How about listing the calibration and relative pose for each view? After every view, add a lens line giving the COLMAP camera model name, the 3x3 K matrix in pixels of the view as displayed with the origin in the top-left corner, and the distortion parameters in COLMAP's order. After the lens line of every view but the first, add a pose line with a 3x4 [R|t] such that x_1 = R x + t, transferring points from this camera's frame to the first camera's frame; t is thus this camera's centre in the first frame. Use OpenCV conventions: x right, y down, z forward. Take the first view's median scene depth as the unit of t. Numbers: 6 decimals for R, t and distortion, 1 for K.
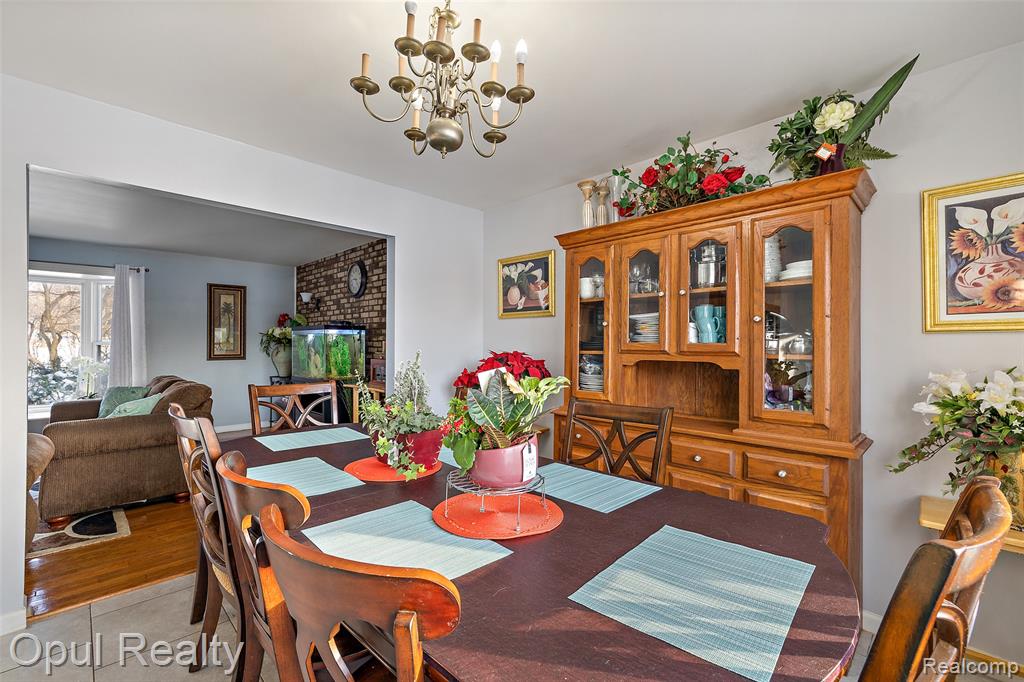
lens RADIAL K [[439.4, 0, 507.5], [0, 439.4, 342.6], [0, 0, 1]] dist [-0.001877, -0.000001]
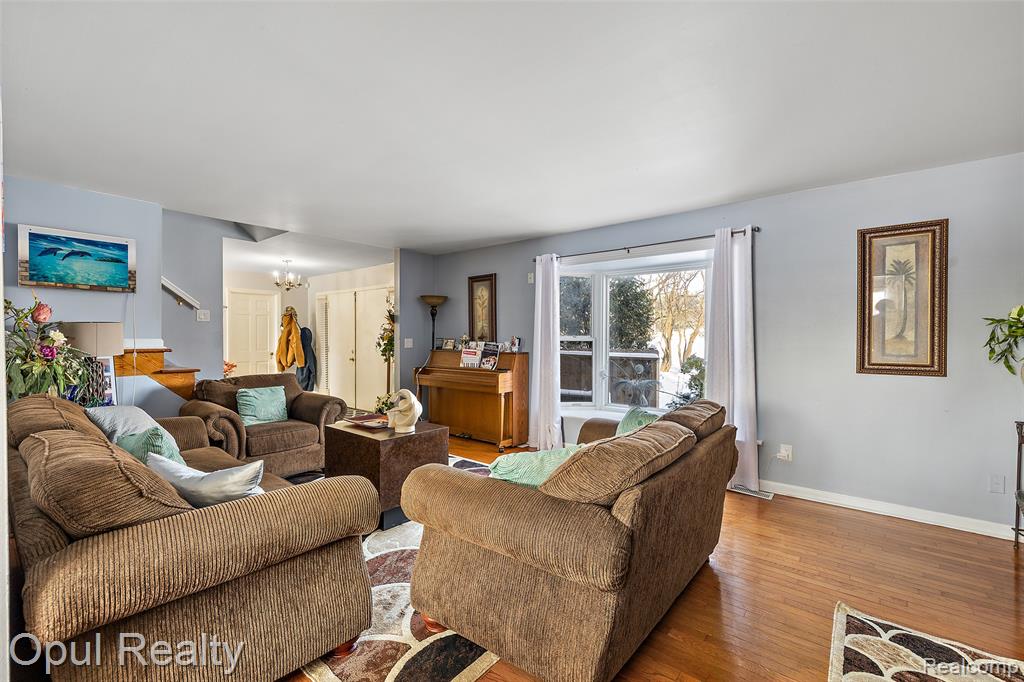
lens RADIAL K [[439.4, 0, 510.1], [0, 439.4, 342.0], [0, 0, 1]] dist [-0.001877, -0.000001]
pose [[0.087893, 0.008218, -0.996096, -0.183448], [0.003852, 0.999956, 0.008590, -0.004053], [0.996122, -0.004592, 0.087857, 0.525550]]
